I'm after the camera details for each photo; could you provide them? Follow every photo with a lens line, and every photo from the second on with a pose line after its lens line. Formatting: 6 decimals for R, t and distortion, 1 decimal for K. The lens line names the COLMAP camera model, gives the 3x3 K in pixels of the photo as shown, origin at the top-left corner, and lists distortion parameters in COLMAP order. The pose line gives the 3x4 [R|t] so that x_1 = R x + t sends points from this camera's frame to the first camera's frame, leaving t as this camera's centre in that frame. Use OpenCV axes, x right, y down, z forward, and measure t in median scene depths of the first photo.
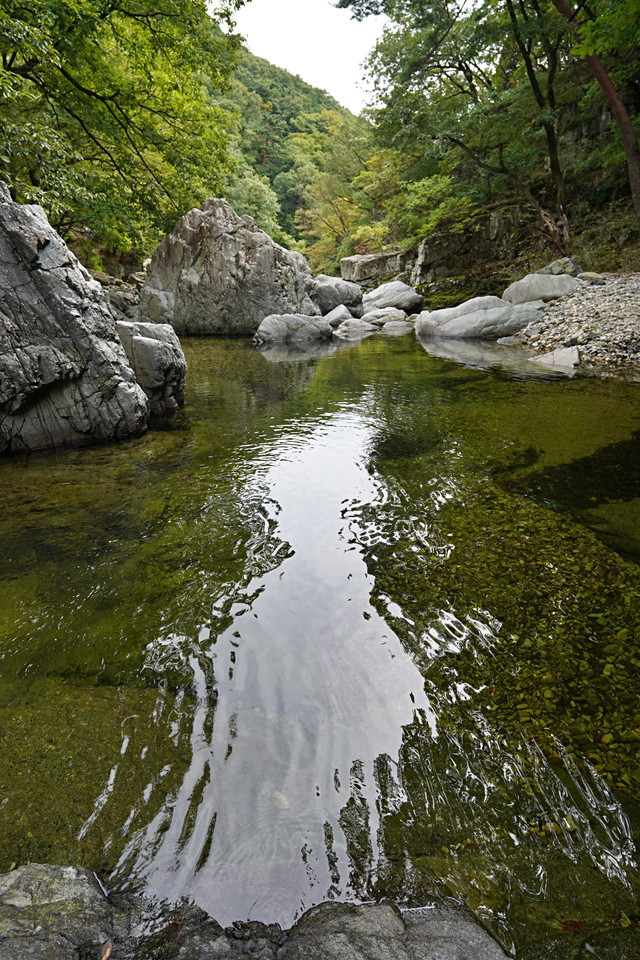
lens RADIAL K [[525.8, 0, 320.0], [0, 525.8, 480.0], [0, 0, 1]] dist [-0.046095, 0.029614]
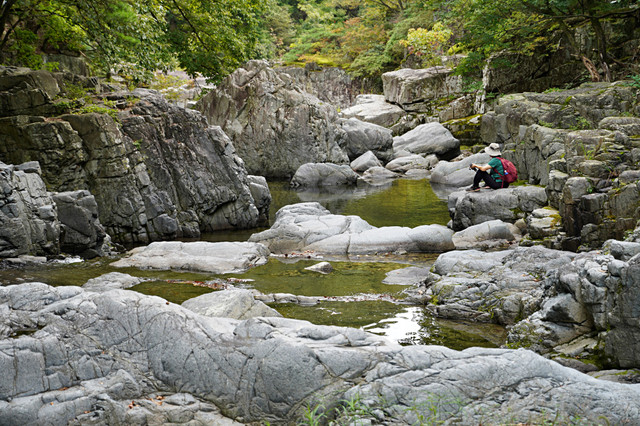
lens RADIAL K [[1264.1, 0, 320.0], [0, 1264.1, 213.0], [0, 0, 1]] dist [-0.005021, 0.052746]
pose [[0.999088, 0.028065, -0.032194, 0.032230], [-0.034636, 0.973443, -0.226295, 0.411682], [0.024988, 0.227204, 0.973527, -1.639506]]
